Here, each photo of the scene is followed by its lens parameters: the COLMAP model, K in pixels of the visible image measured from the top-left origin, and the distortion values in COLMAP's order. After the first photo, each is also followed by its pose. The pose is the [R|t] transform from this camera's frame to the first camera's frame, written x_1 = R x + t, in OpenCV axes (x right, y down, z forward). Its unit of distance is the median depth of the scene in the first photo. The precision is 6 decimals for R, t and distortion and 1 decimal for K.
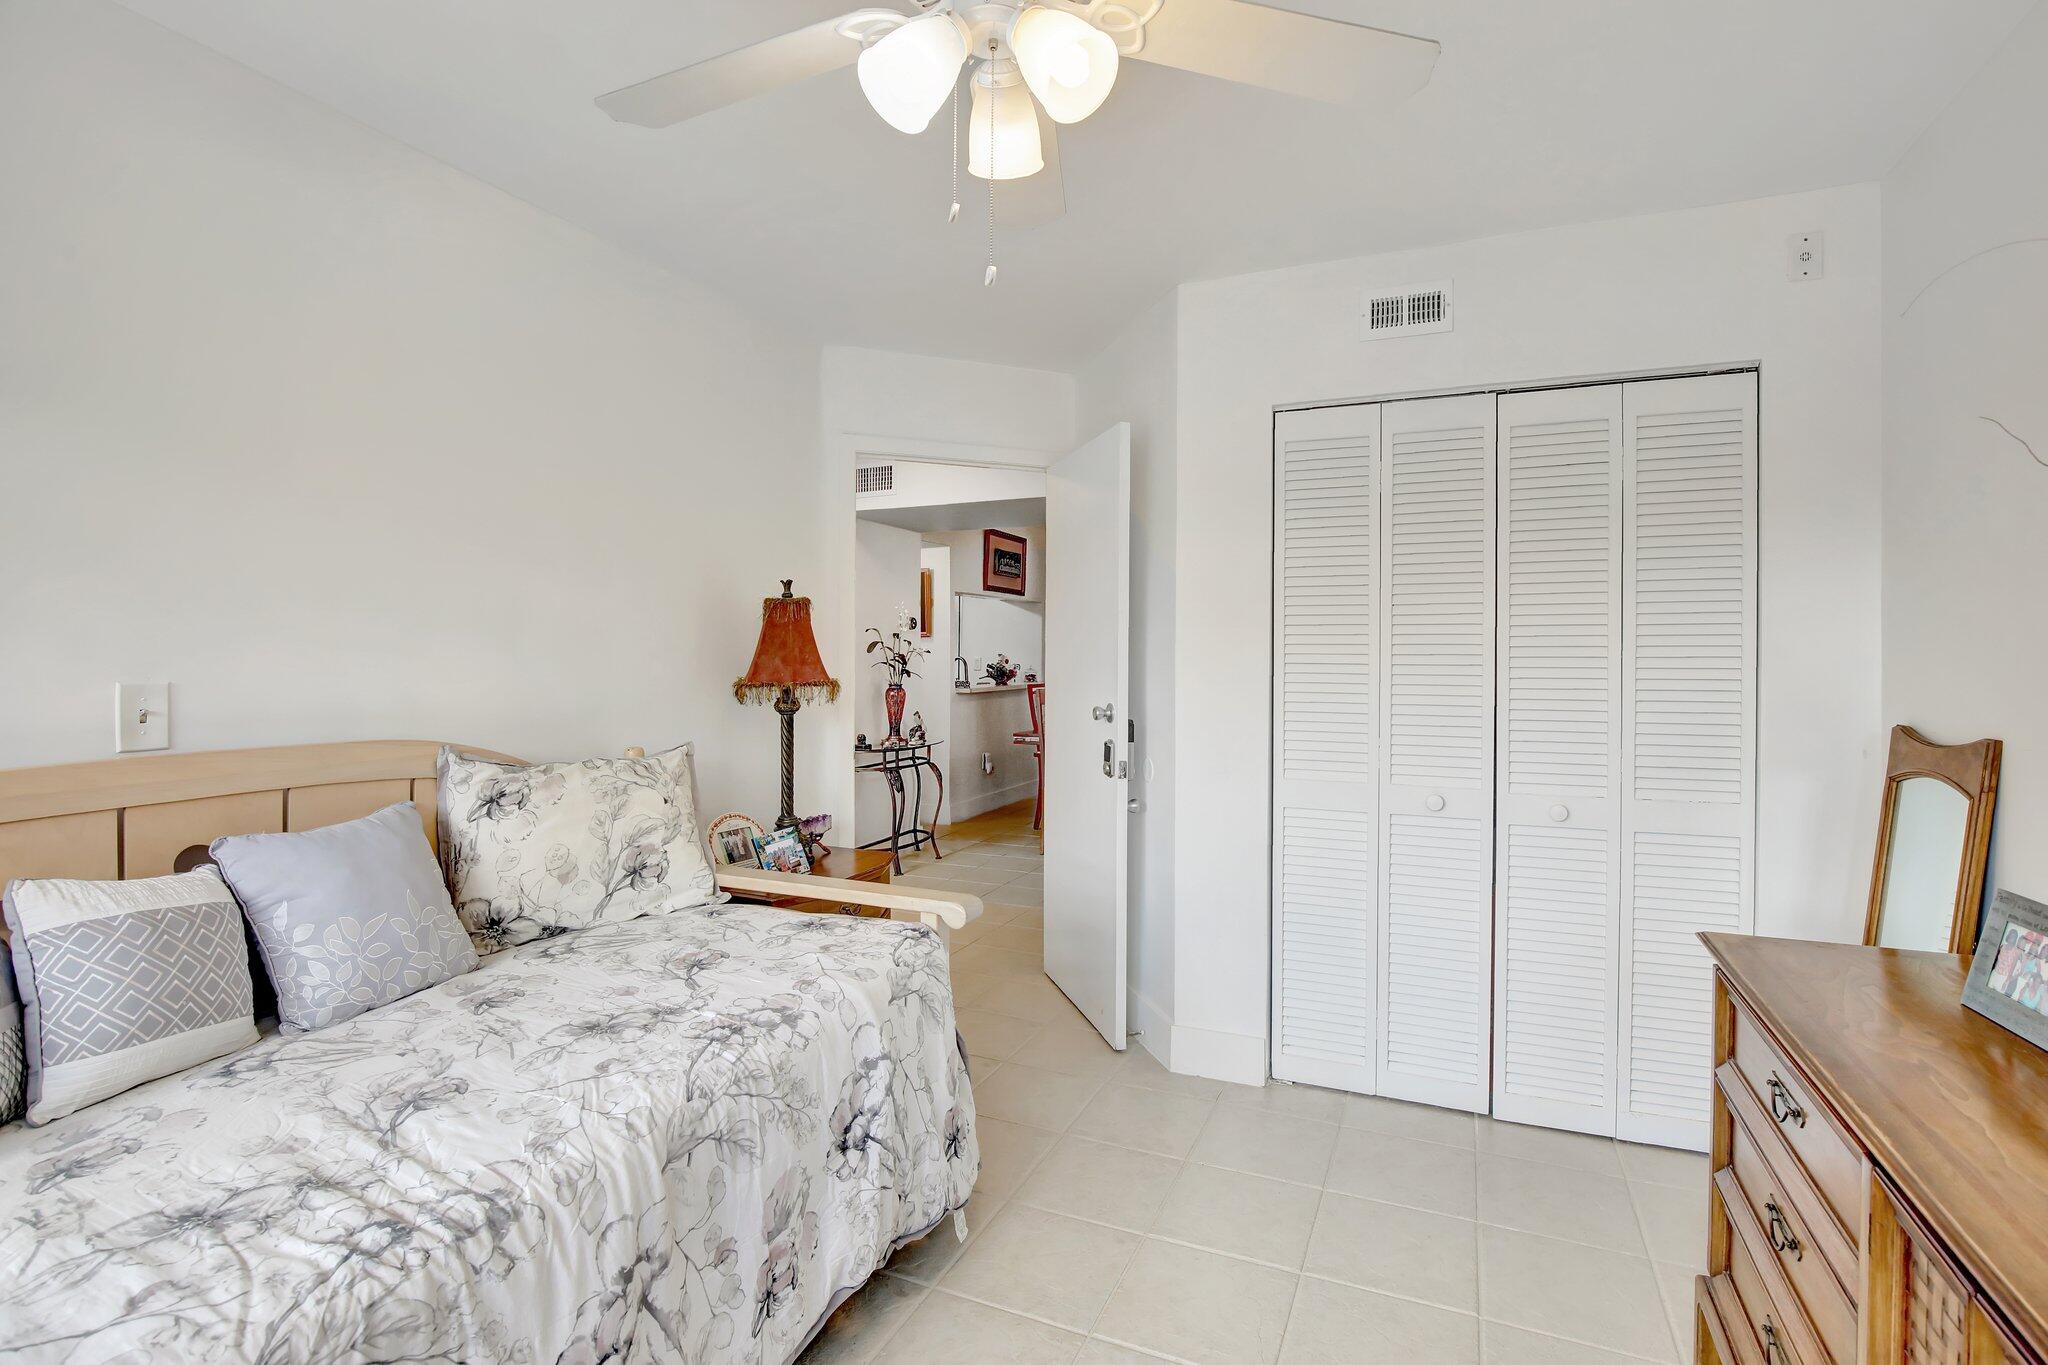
lens RADIAL K [[960.2, 0, 1057.0], [0, 960.2, 652.1], [0, 0, 1]] dist [-0.017162, 0.000498]
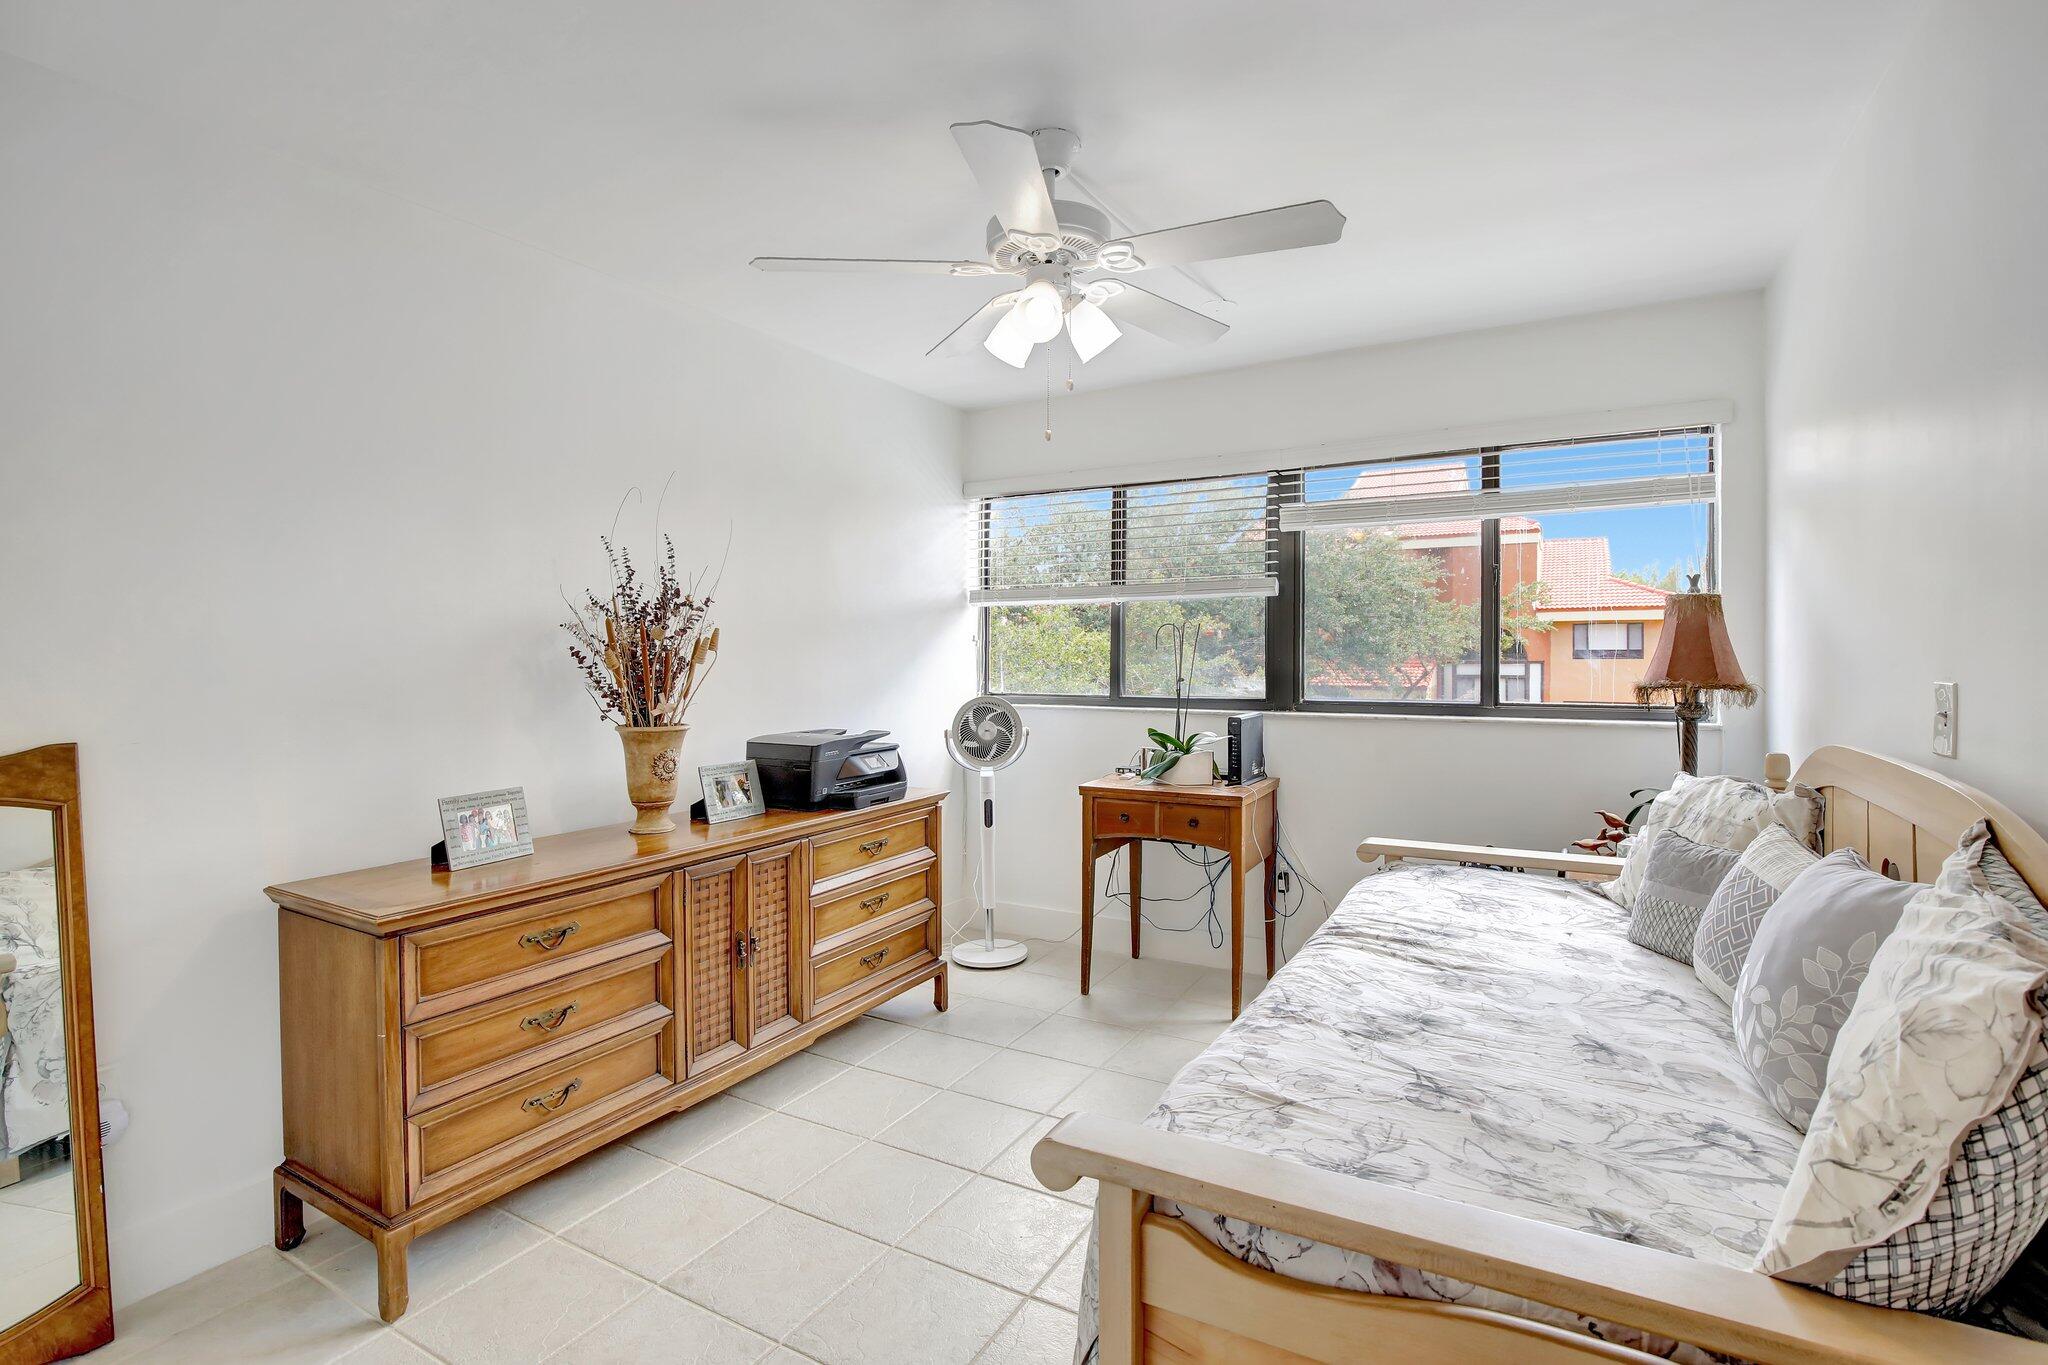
lens RADIAL K [[960.2, 0, 1057.0], [0, 960.2, 652.1], [0, 0, 1]] dist [-0.017162, 0.000498]
pose [[-0.996305, 0.004133, 0.085791, -0.179870], [0.004774, 0.999962, 0.007259, -0.009051], [-0.085758, 0.007642, -0.996287, 1.999846]]
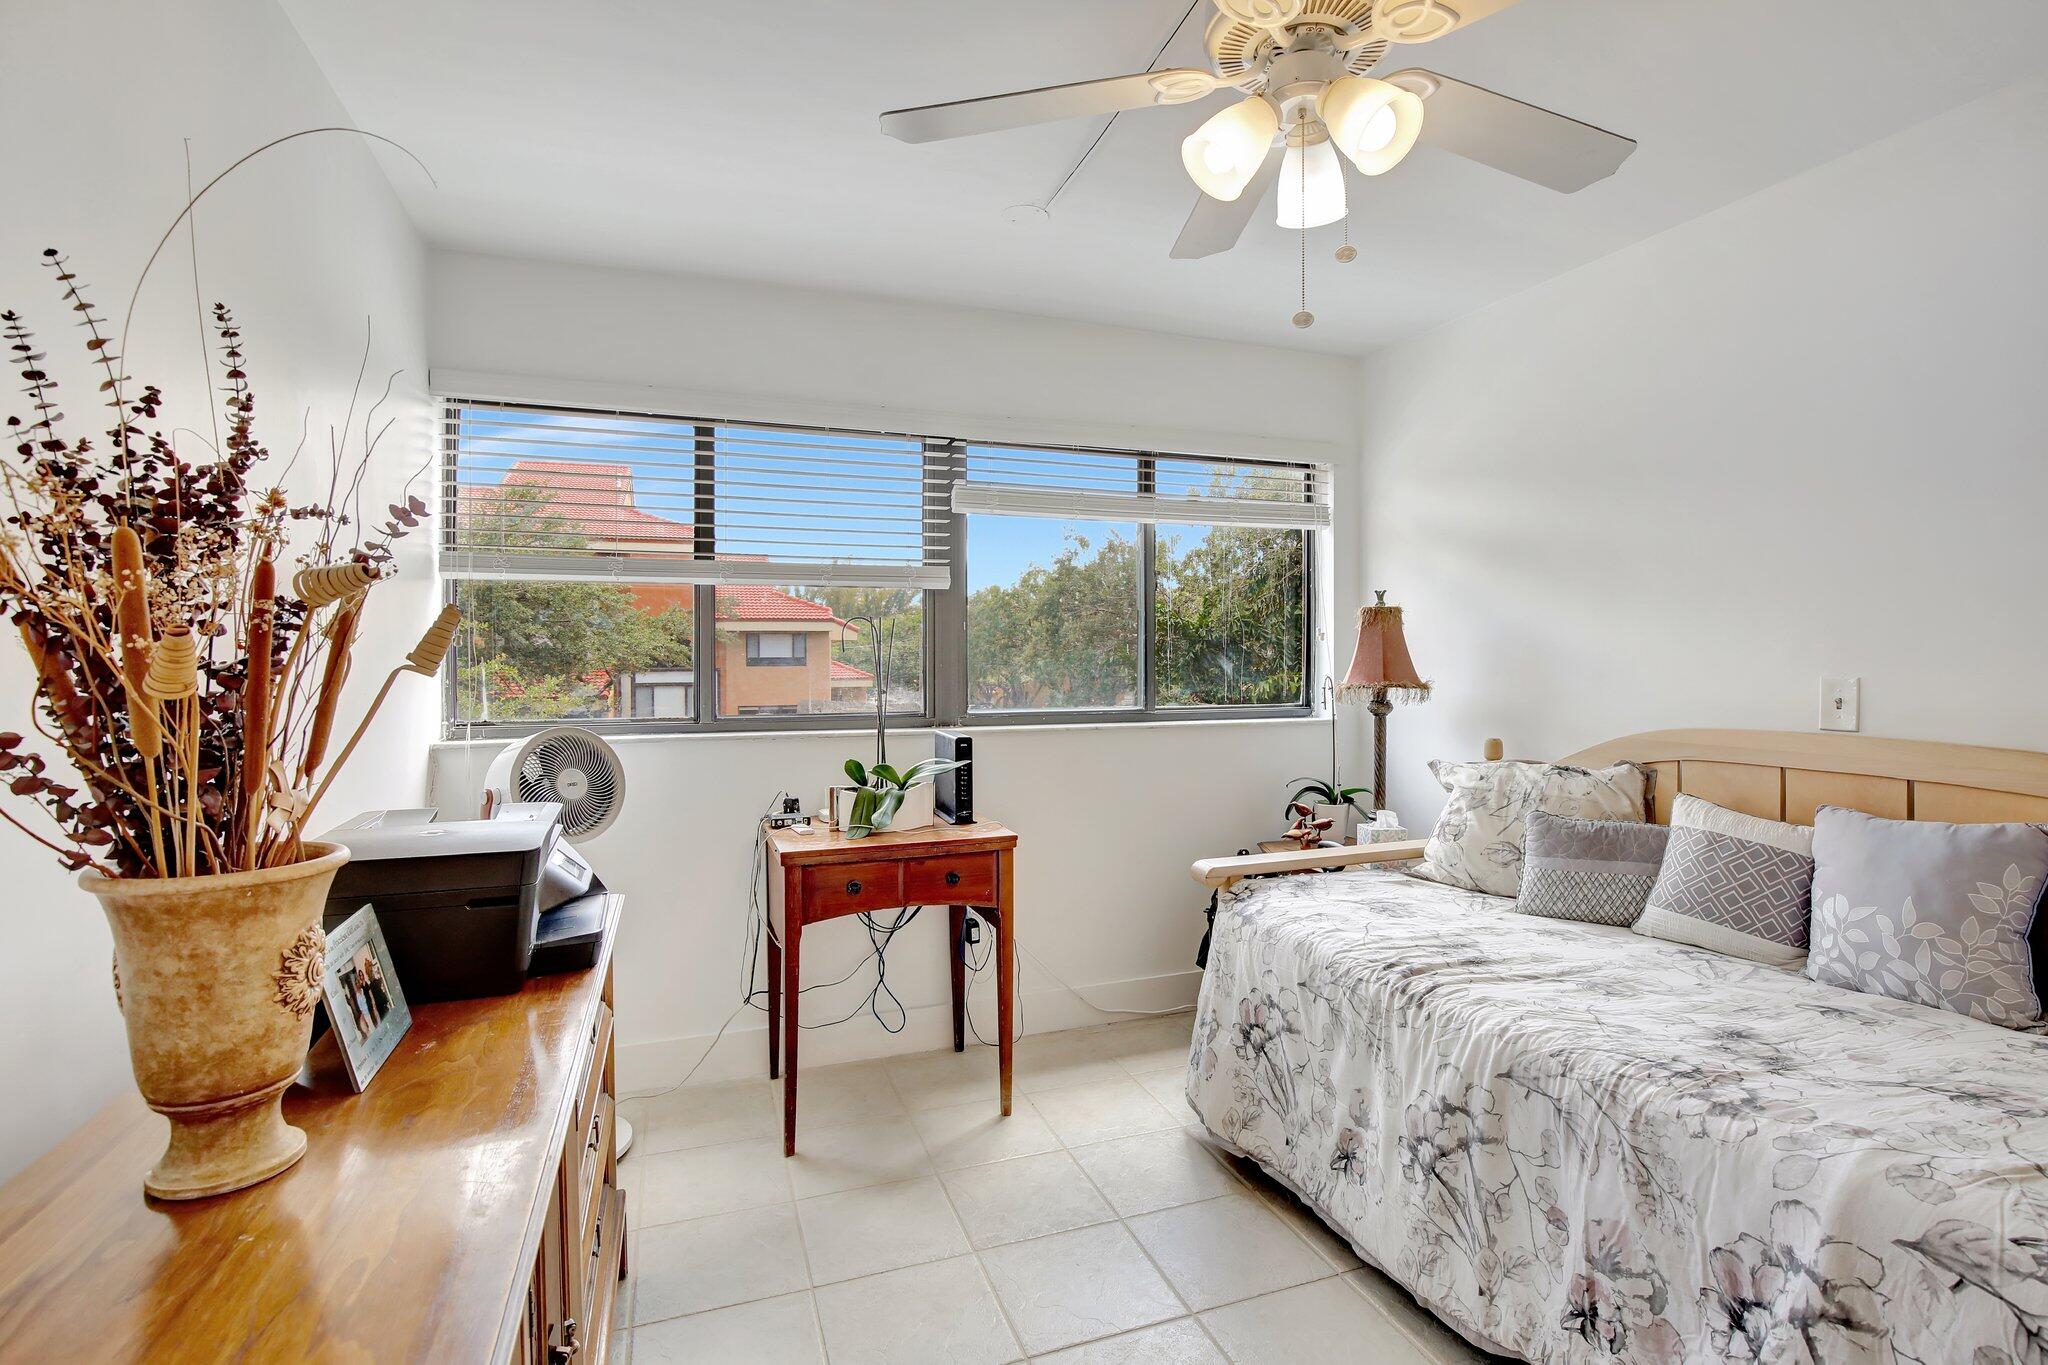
lens RADIAL K [[960.2, 0, 1057.0], [0, 960.2, 652.1], [0, 0, 1]] dist [-0.017162, 0.000498]
pose [[-0.709523, -0.002589, -0.704678, 0.681477], [-0.003074, 0.999995, -0.000579, 0.002993], [0.704676, 0.001756, -0.709527, 1.171956]]
